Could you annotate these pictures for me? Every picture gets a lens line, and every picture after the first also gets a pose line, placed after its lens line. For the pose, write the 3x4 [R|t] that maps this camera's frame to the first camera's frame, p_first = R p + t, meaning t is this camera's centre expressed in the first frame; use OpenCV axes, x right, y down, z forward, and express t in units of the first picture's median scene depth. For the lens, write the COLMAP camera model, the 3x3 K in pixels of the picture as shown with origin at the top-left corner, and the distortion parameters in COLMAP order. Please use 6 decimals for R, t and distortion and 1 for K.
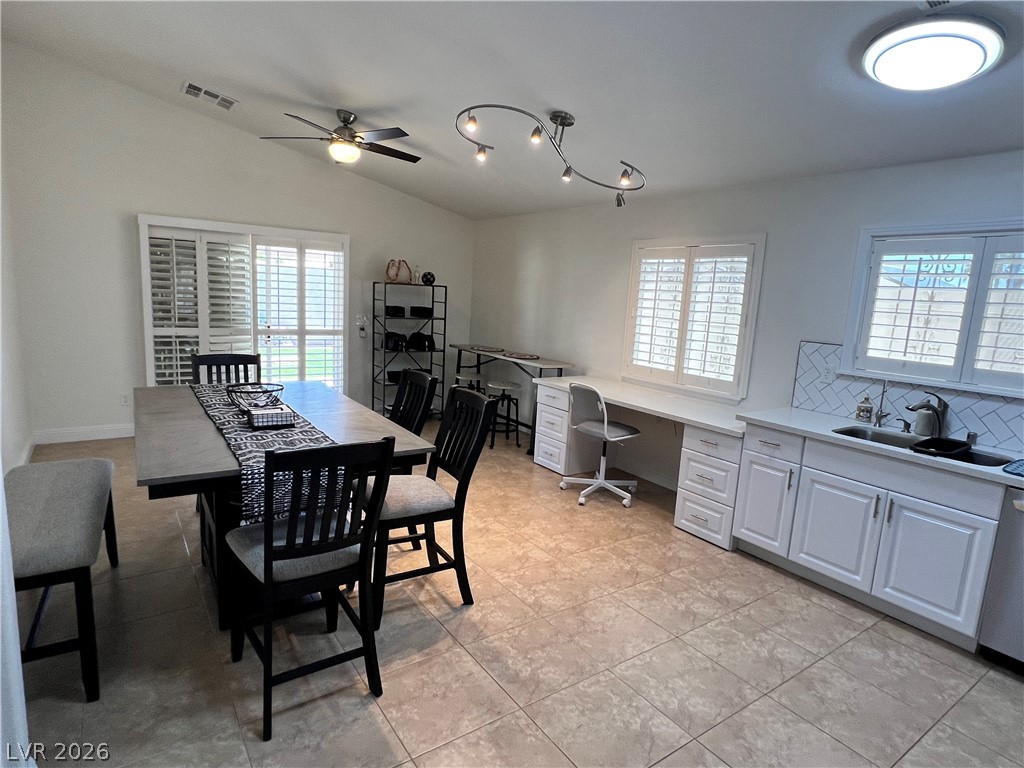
lens RADIAL K [[565.3, 0, 519.1], [0, 565.3, 385.4], [0, 0, 1]] dist [-0.004477, 0.000368]
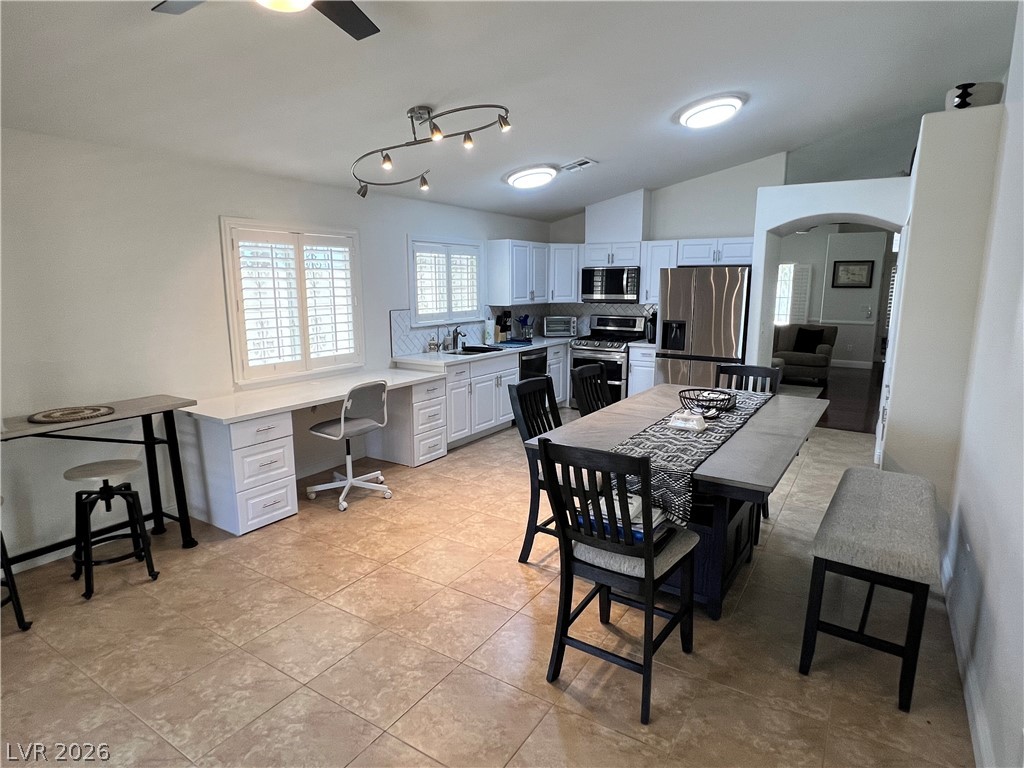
lens RADIAL K [[565.3, 0, 518.8], [0, 565.3, 383.5], [0, 0, 1]] dist [-0.004477, 0.000368]
pose [[-0.376279, -0.204928, 0.903559, -0.992603], [0.142338, 0.950869, 0.274933, -0.262123], [-0.915507, 0.232063, -0.328623, 1.279490]]
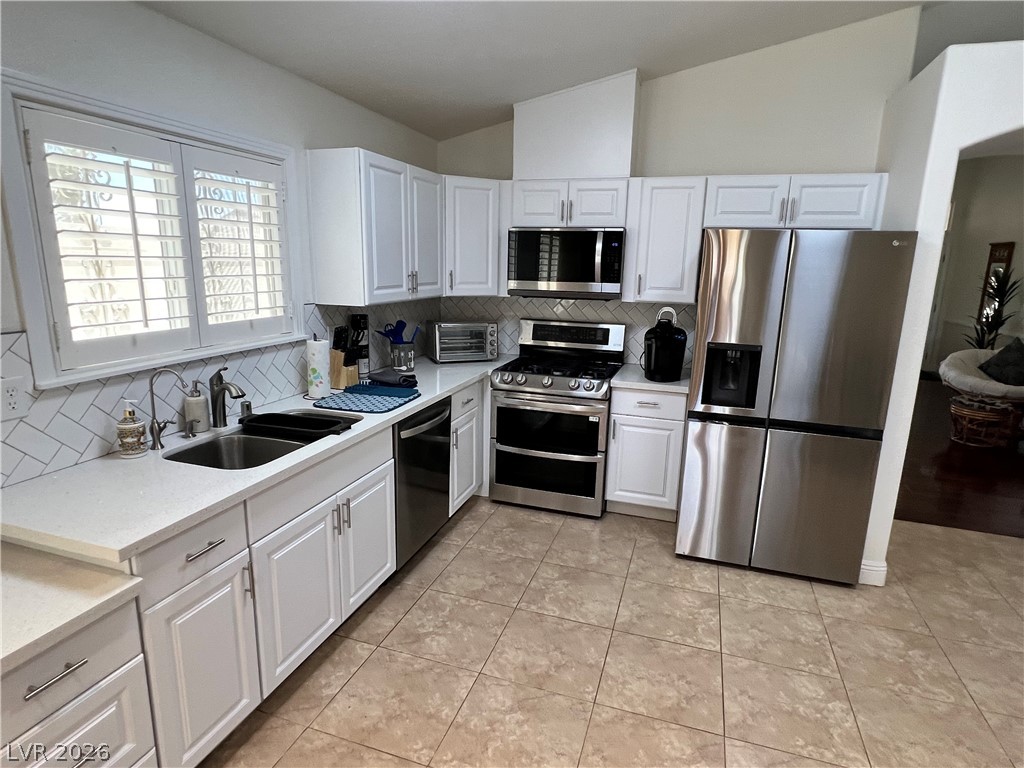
lens RADIAL K [[565.3, 0, 517.7], [0, 565.3, 391.6], [0, 0, 1]] dist [-0.004477, 0.000368]
pose [[-0.592959, -0.238782, 0.769014, -0.039890], [0.086381, 0.930648, 0.355575, -0.154398], [-0.800586, 0.277269, -0.531209, 0.928359]]
